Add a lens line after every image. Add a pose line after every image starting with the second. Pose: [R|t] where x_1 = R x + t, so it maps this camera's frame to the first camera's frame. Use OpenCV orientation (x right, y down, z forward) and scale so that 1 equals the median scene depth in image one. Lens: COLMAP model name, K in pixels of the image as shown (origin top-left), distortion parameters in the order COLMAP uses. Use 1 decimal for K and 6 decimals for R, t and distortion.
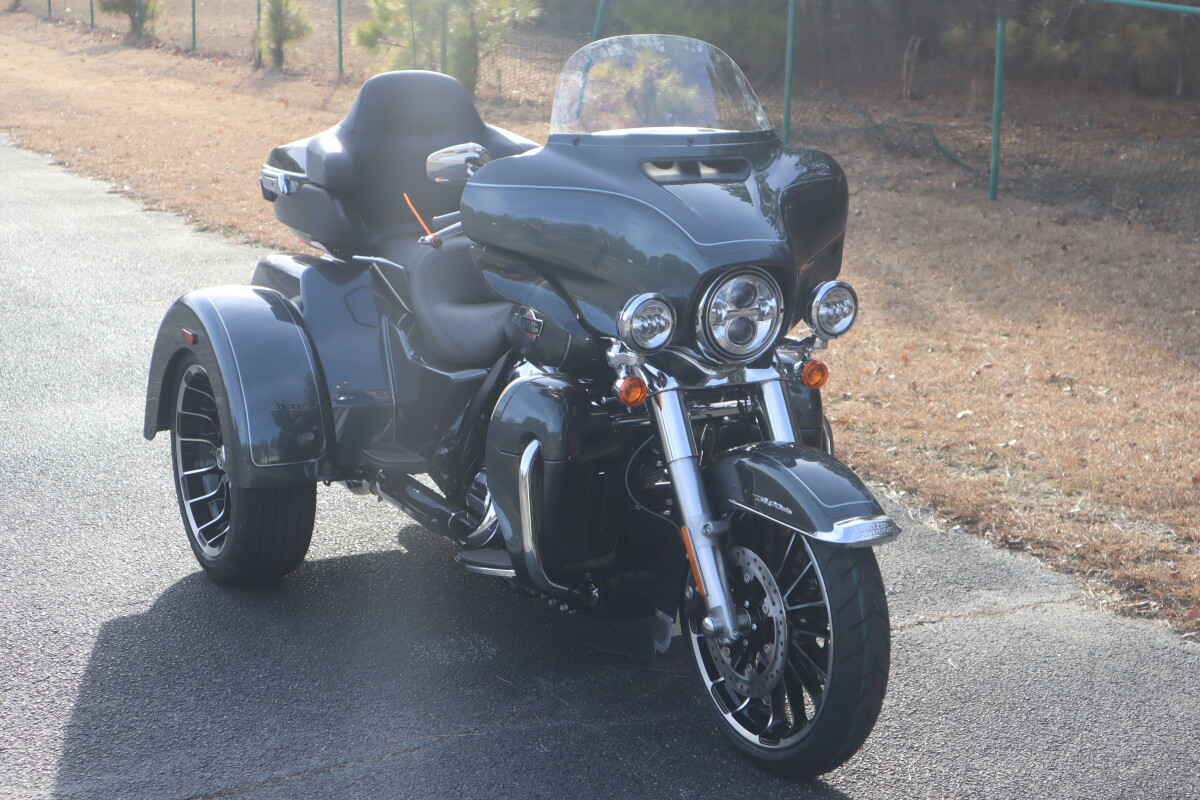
lens RADIAL K [[2060.3, 0, 600.0], [0, 2060.3, 400.0], [0, 0, 1]] dist [-0.044099, 0.130727]
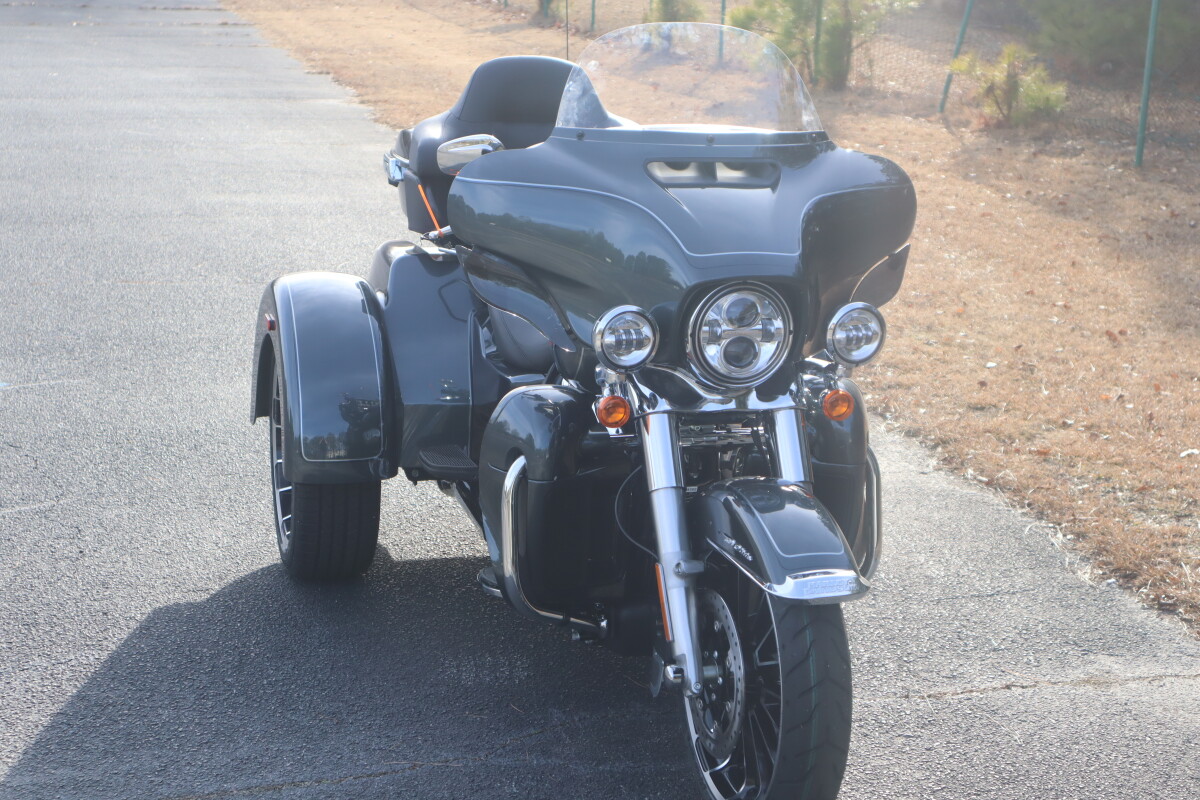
lens RADIAL K [[2060.3, 0, 600.0], [0, 2060.3, 400.0], [0, 0, 1]] dist [-0.044099, 0.130727]
pose [[0.974105, 0.064649, -0.216658, 0.168076], [-0.063309, 0.997908, 0.013126, -0.016890], [0.217053, 0.000930, 0.976159, 0.085178]]
